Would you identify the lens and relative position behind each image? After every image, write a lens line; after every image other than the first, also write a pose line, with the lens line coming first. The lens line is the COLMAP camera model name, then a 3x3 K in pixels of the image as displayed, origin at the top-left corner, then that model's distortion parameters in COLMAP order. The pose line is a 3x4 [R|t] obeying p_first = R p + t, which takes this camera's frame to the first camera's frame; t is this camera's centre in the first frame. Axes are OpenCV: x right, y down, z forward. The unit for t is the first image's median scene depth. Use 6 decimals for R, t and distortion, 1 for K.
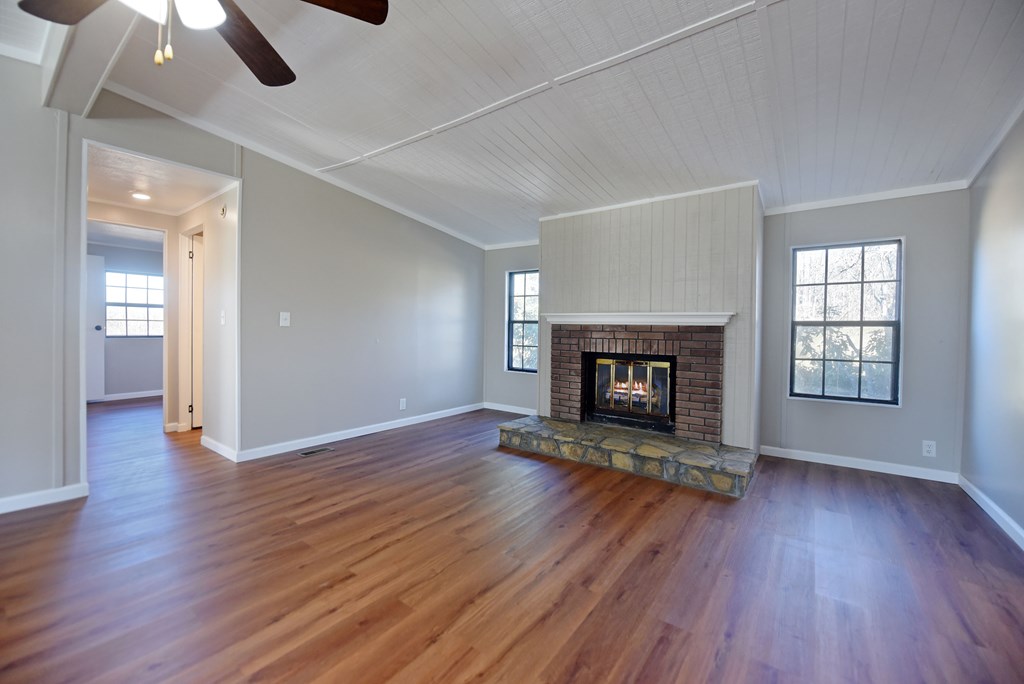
lens RADIAL K [[409.0, 0, 514.3], [0, 409.0, 336.4], [0, 0, 1]] dist [-0.012654, -0.001789]
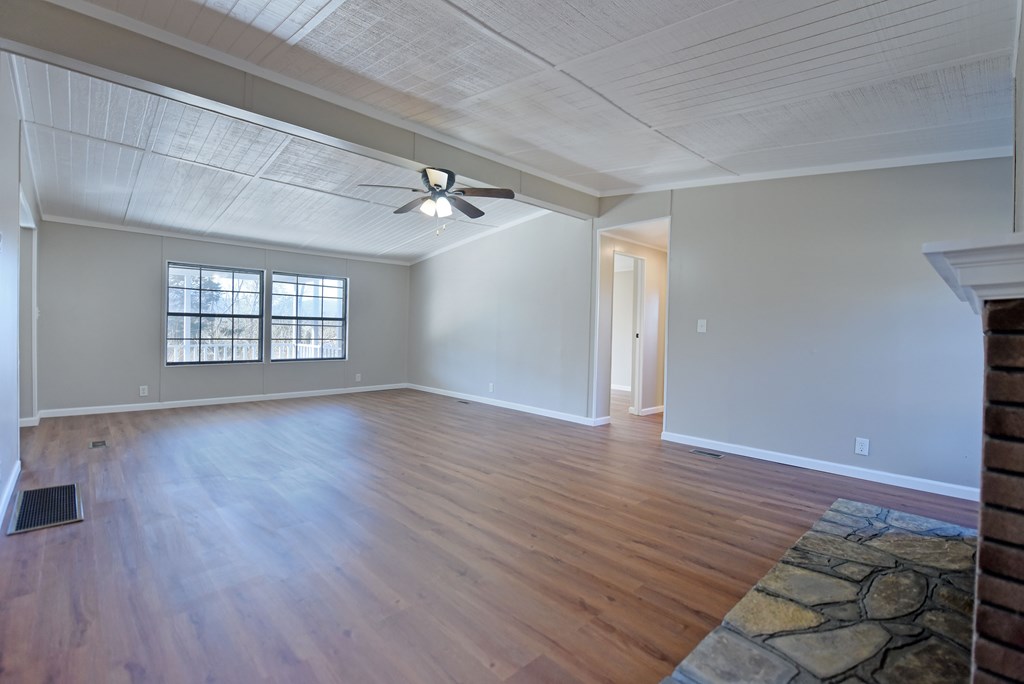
lens RADIAL K [[459.4, 0, 518.2], [0, 459.4, 338.7], [0, 0, 1]] dist [-0.008828, -0.000853]
pose [[-0.168072, -0.000697, -0.985774, 0.758361], [-0.035898, 0.999341, 0.005414, 0.003426], [0.985121, 0.036297, -0.167987, 0.730038]]
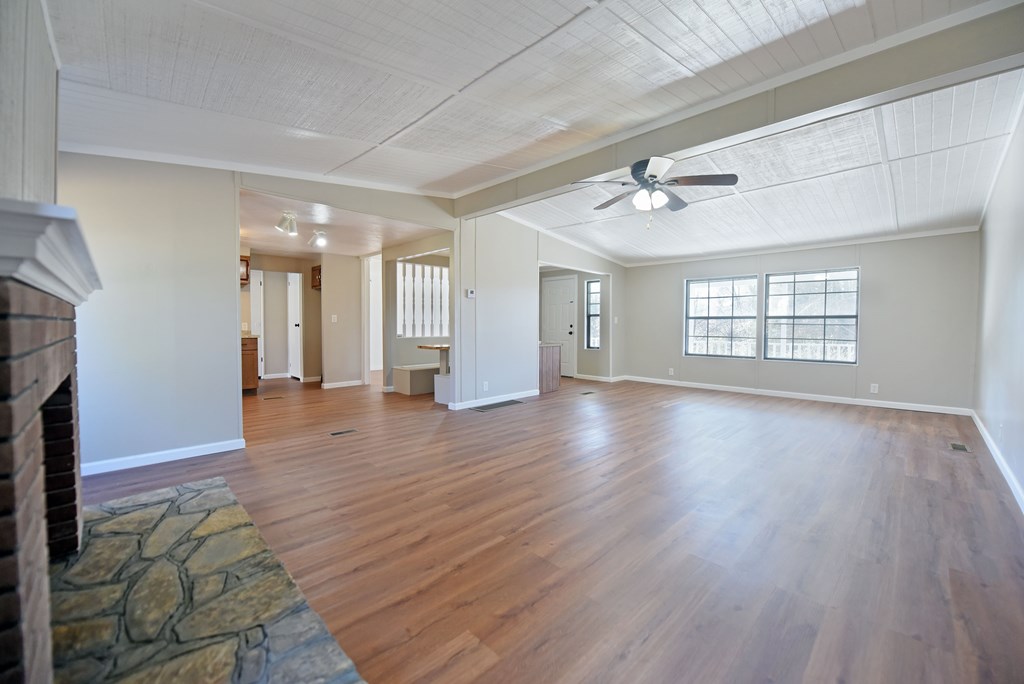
lens RADIAL K [[409.0, 0, 516.4], [0, 409.0, 339.8], [0, 0, 1]] dist [-0.012654, -0.001789]
pose [[-0.987683, -0.025656, 0.154352, -0.153733], [-0.017170, 0.998280, 0.056058, -0.022498], [-0.155525, 0.052717, -0.986424, 1.351186]]
